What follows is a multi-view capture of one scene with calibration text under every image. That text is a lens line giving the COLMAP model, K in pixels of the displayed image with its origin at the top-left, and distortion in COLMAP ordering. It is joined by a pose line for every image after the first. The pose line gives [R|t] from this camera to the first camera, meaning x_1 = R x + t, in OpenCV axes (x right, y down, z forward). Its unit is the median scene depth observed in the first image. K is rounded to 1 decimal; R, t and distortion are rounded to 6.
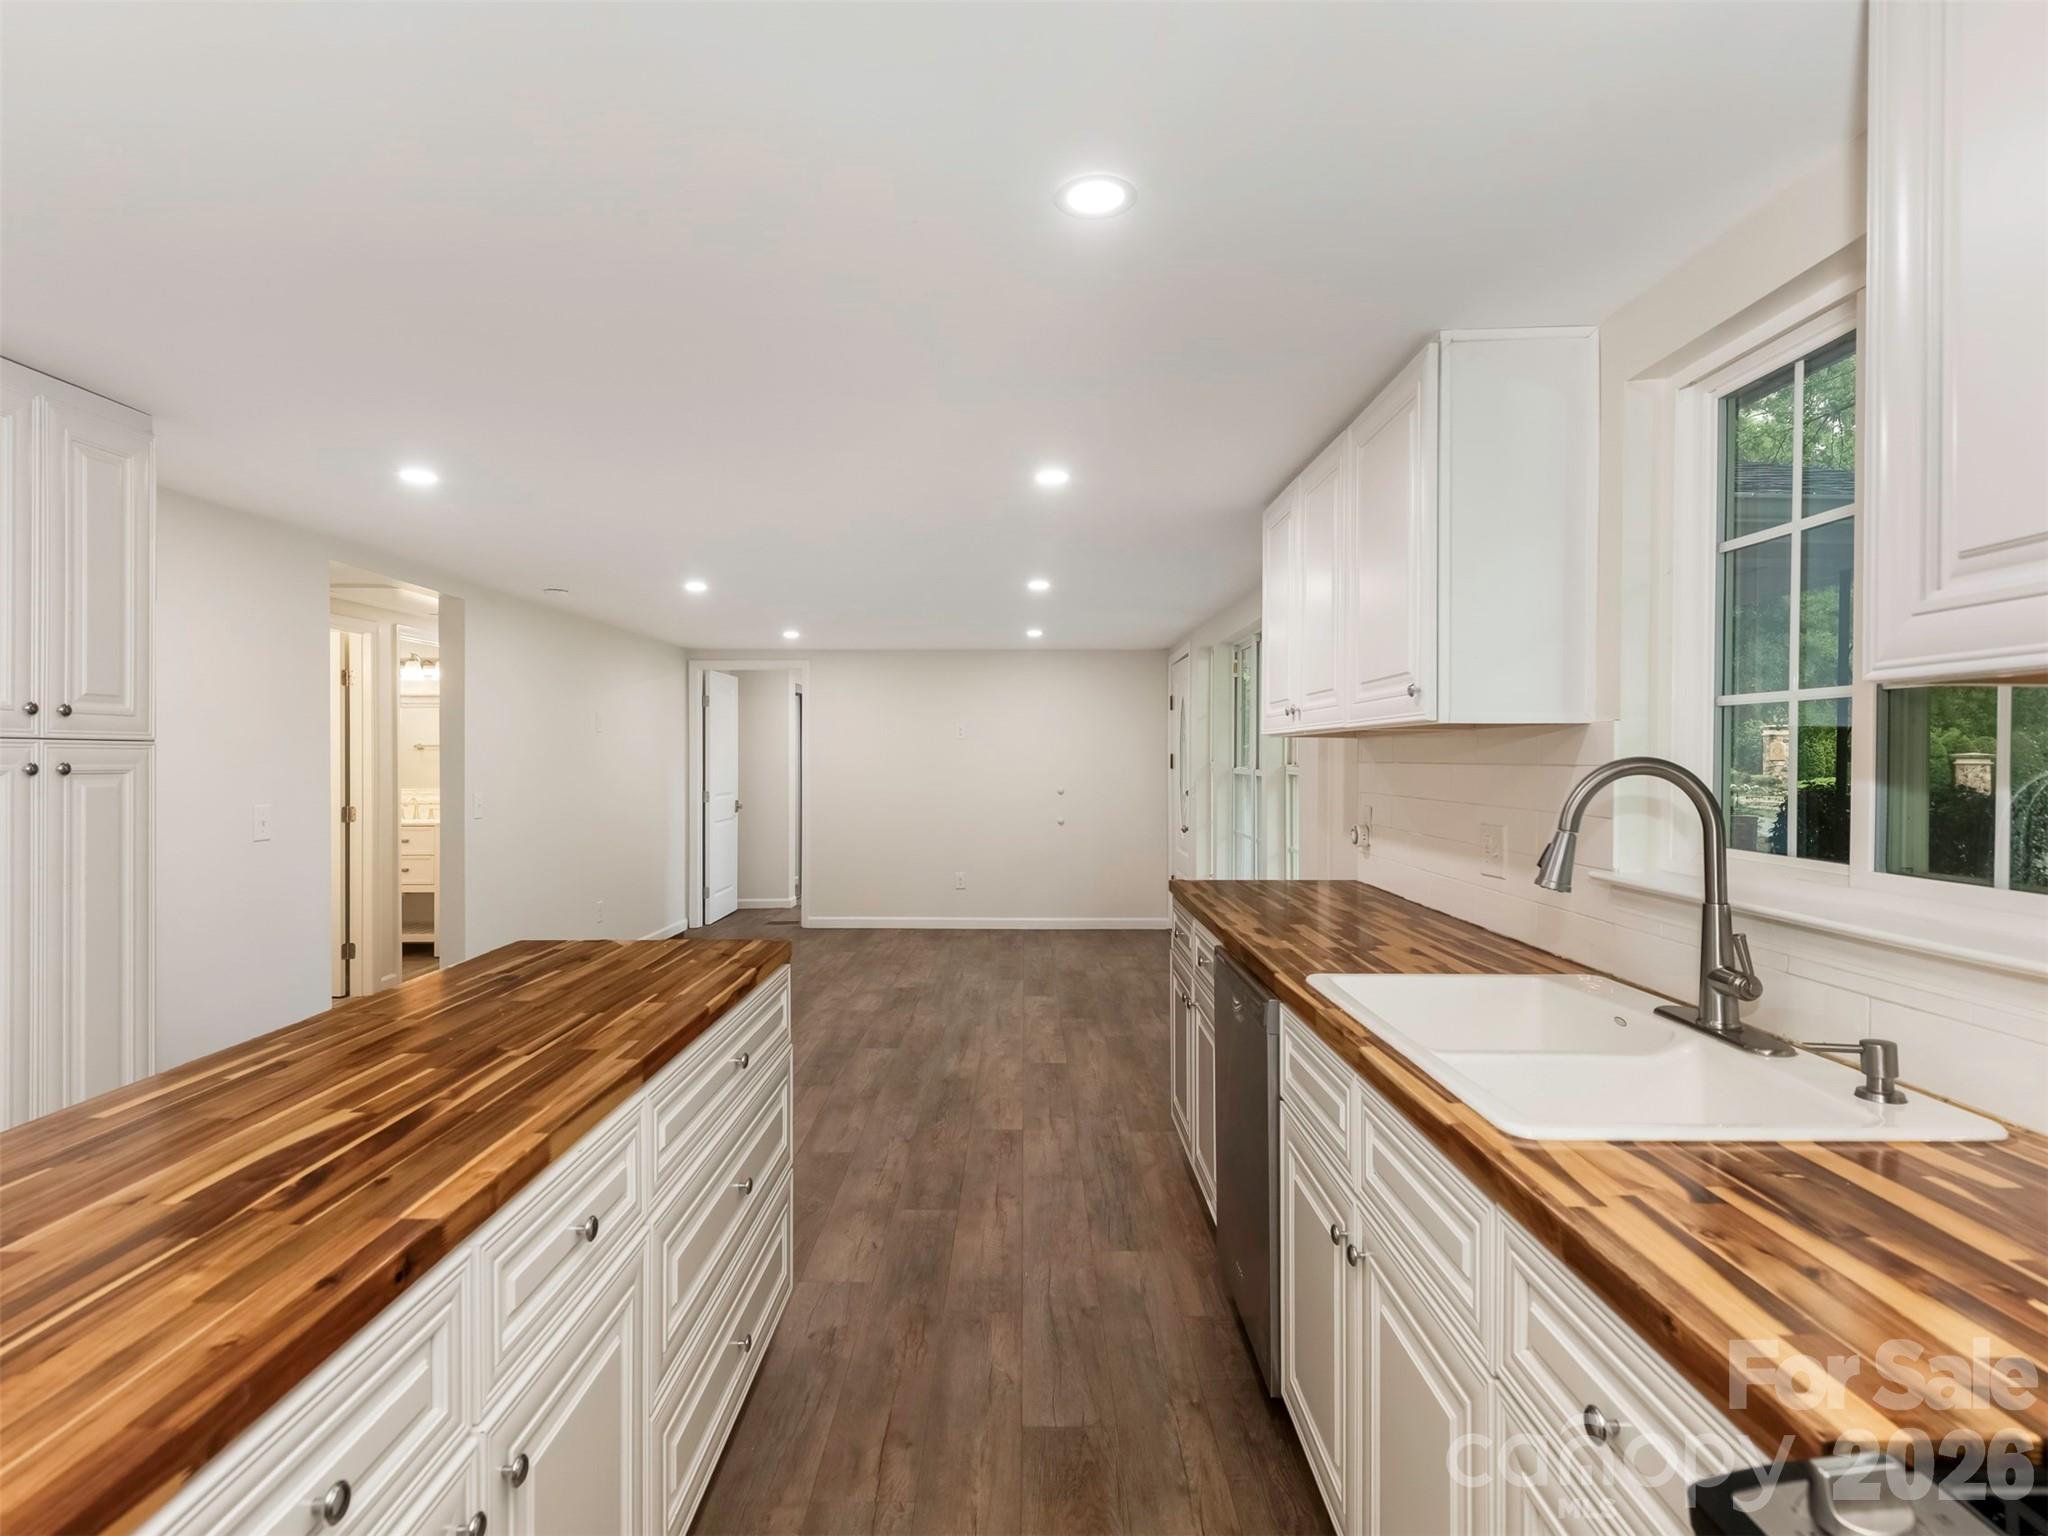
lens RADIAL K [[1042.6, 0, 1015.4], [0, 1042.6, 762.2], [0, 0, 1]] dist [0.027982, -0.018442]
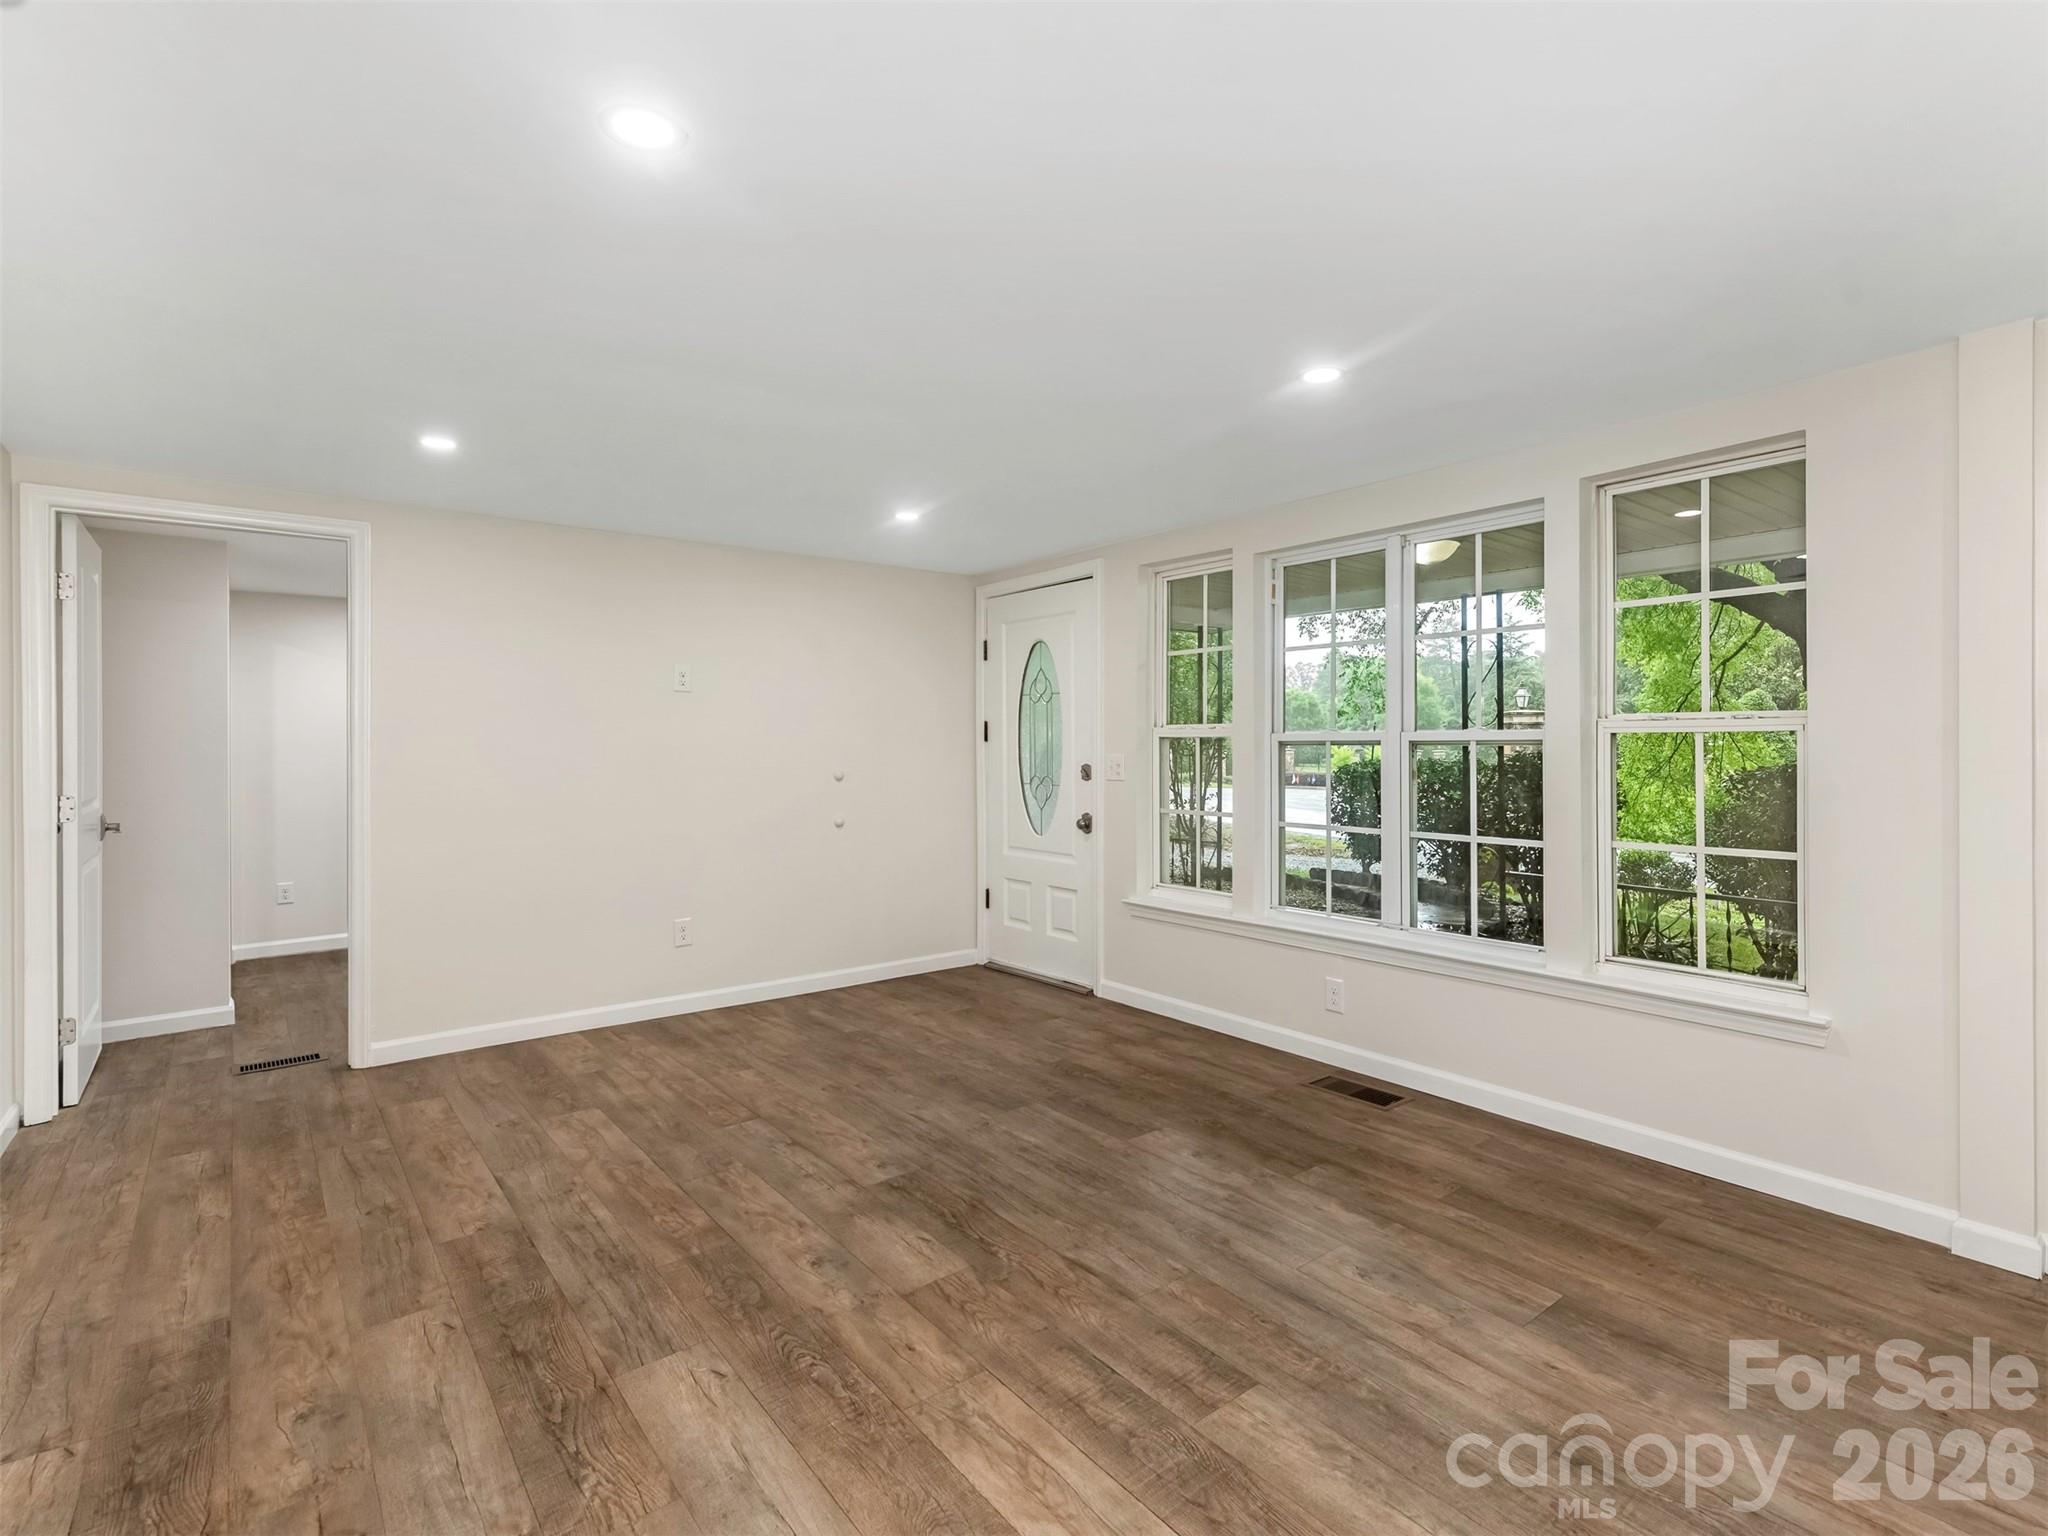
lens RADIAL K [[1002.7, 0, 1052.6], [0, 1002.7, 736.5], [0, 0, 1]] dist [0.005606, -0.000116]
pose [[0.773951, 0.000935, 0.633245, -0.603505], [0.007247, 0.999920, -0.010333, 0.024449], [-0.633204, 0.012586, 0.773882, 1.026841]]
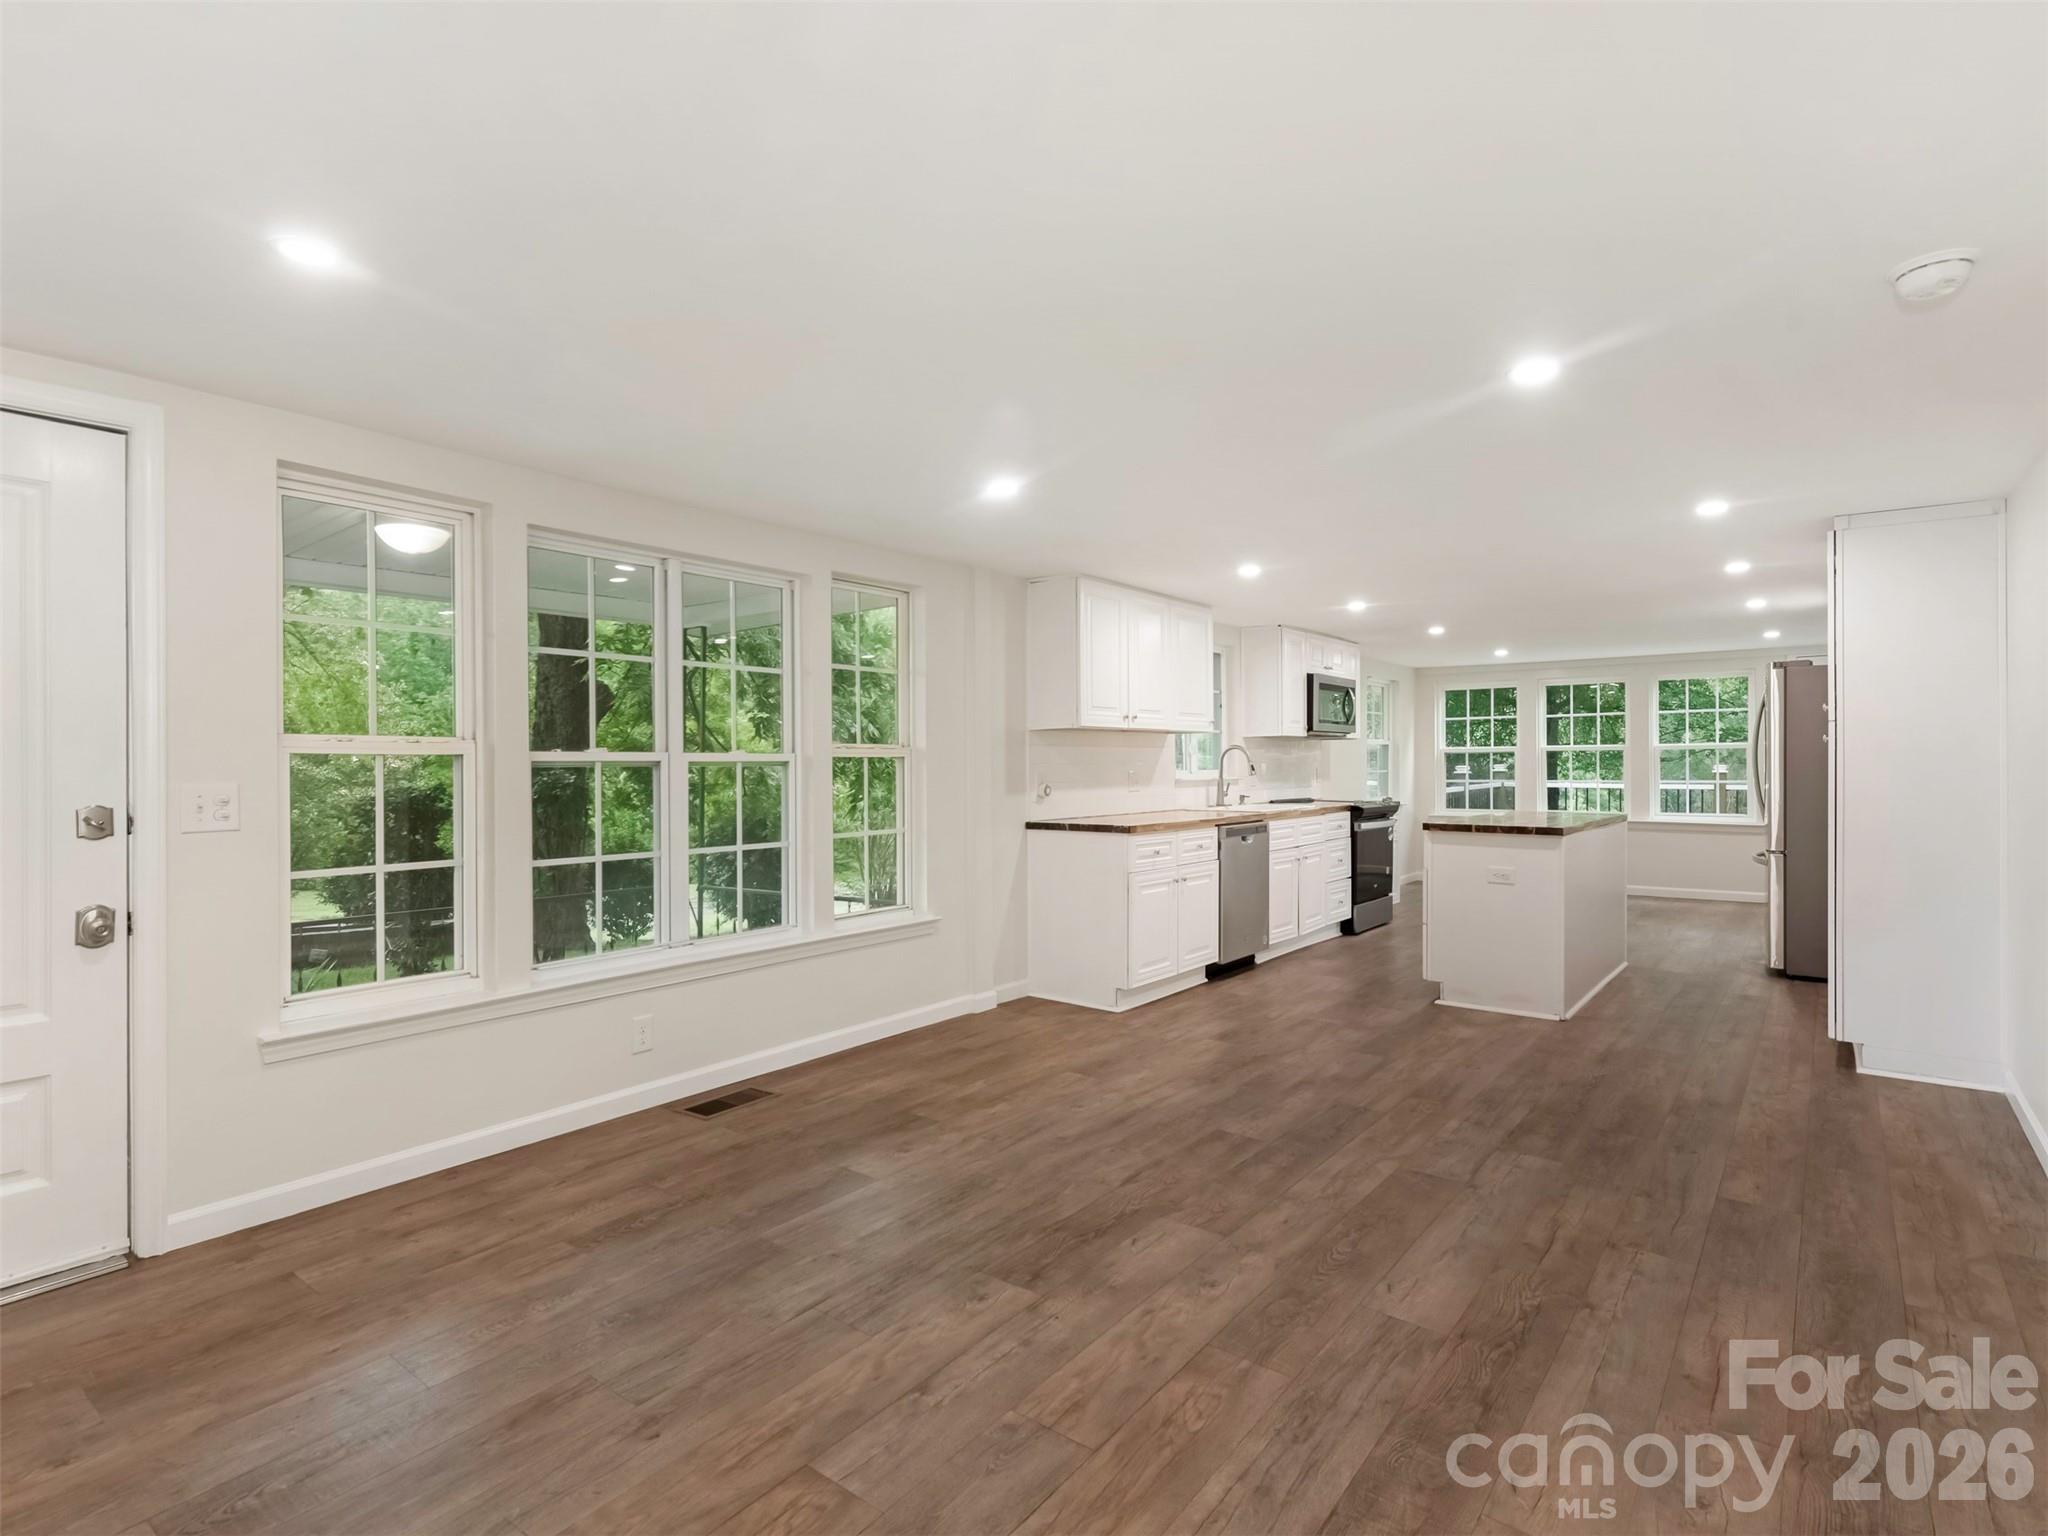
lens RADIAL K [[1042.6, 0, 1015.4], [0, 1042.6, 762.2], [0, 0, 1]] dist [0.027982, -0.018442]
pose [[-0.793701, 0.002996, 0.608301, -0.620560], [0.006924, 0.999968, 0.004110, 0.019487], [-0.608269, 0.007474, -0.793696, 2.316687]]
